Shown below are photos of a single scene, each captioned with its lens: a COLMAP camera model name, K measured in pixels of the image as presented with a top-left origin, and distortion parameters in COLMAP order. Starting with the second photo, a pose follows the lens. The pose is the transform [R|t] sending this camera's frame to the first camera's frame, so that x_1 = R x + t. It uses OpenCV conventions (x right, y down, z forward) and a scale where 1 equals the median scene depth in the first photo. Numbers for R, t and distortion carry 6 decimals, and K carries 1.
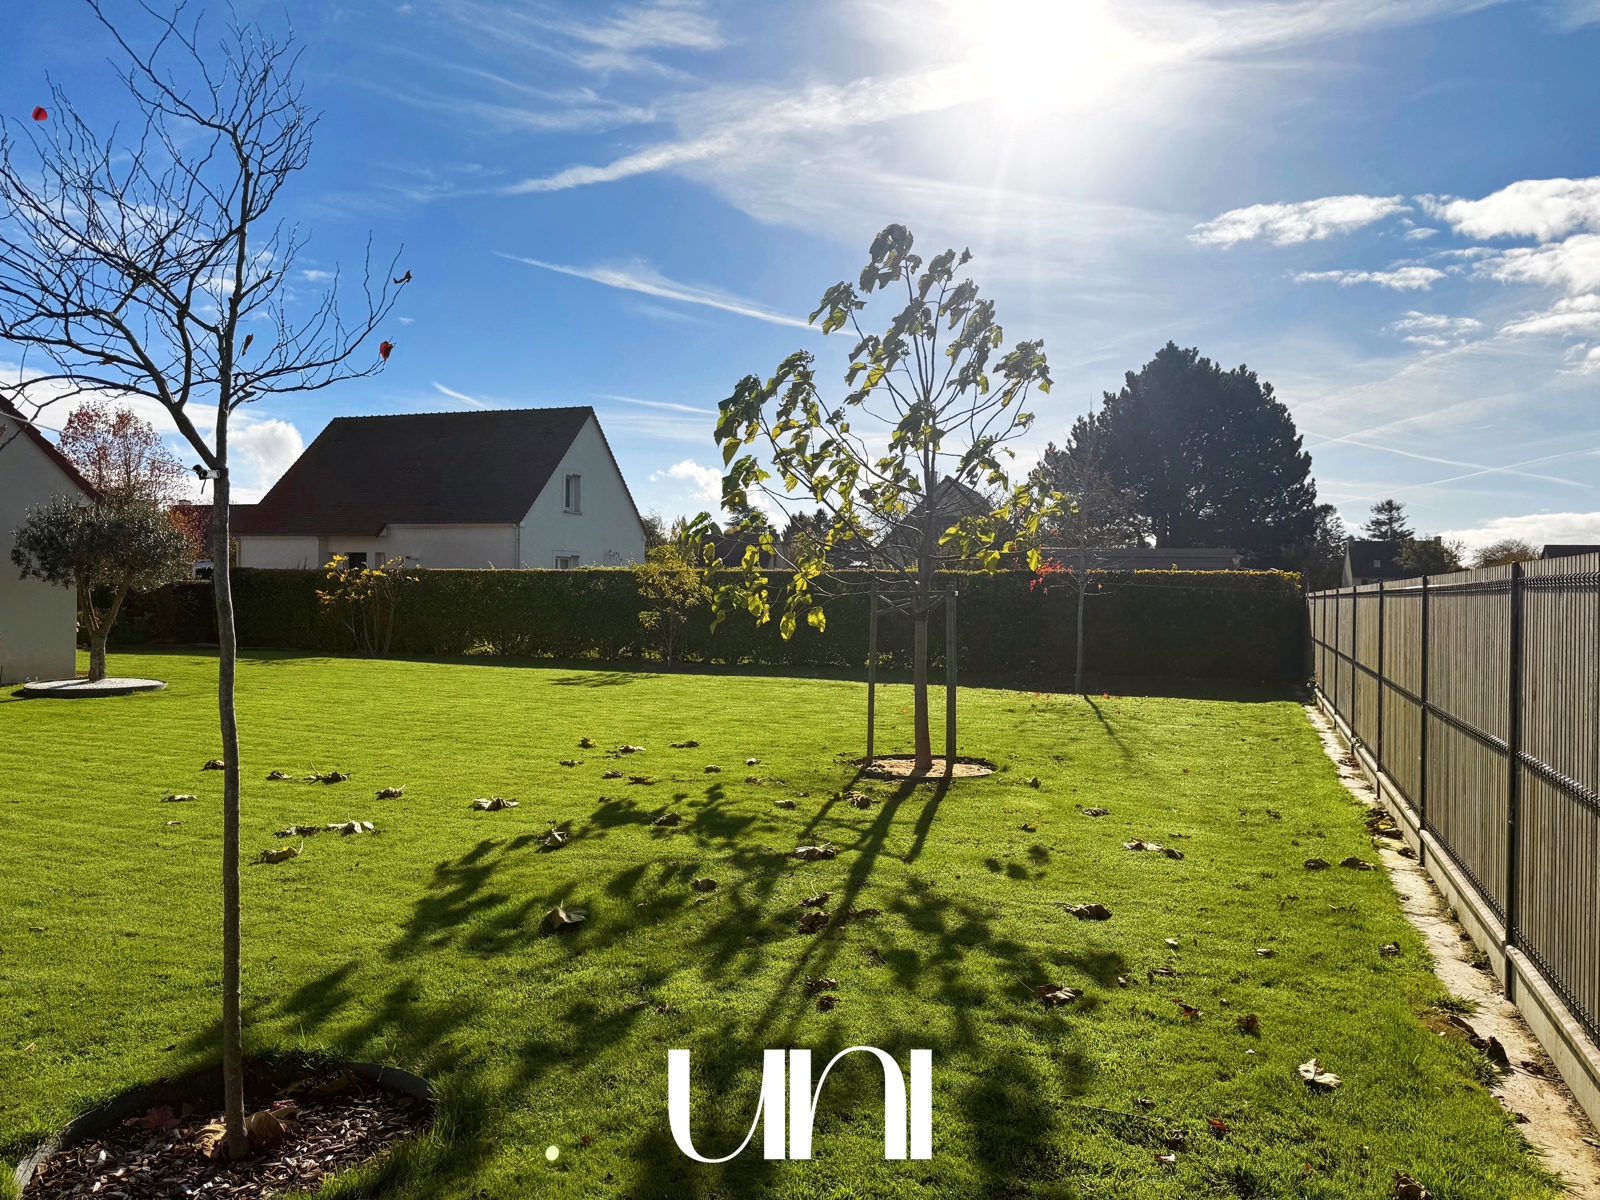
lens RADIAL K [[1089.8, 0, 800.8], [0, 1089.8, 618.0], [0, 0, 1]] dist [0.007057, -0.019783]
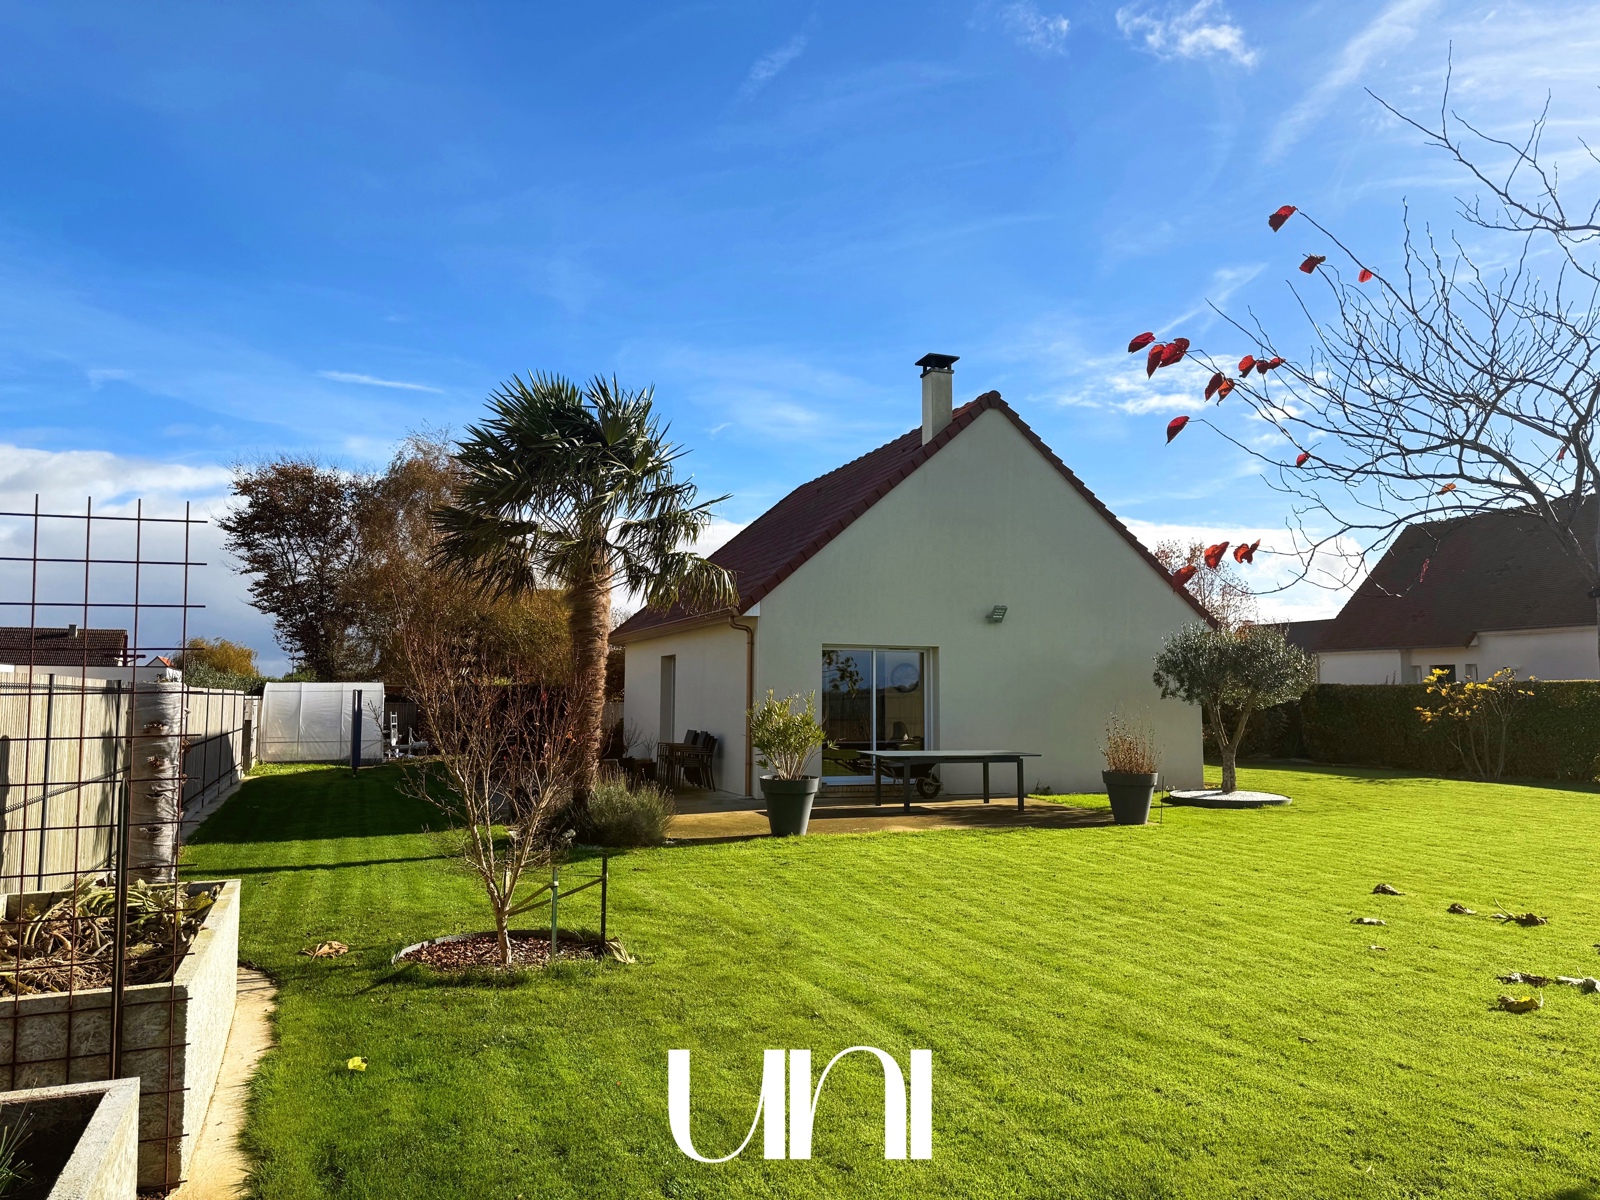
lens RADIAL K [[1089.8, 0, 800.8], [0, 1089.8, 618.0], [0, 0, 1]] dist [0.007057, -0.019783]
pose [[0.655002, -0.066125, -0.752728, -0.098486], [-0.011818, 0.995145, -0.097704, -0.003967], [0.755534, 0.072892, 0.651041, -0.036090]]
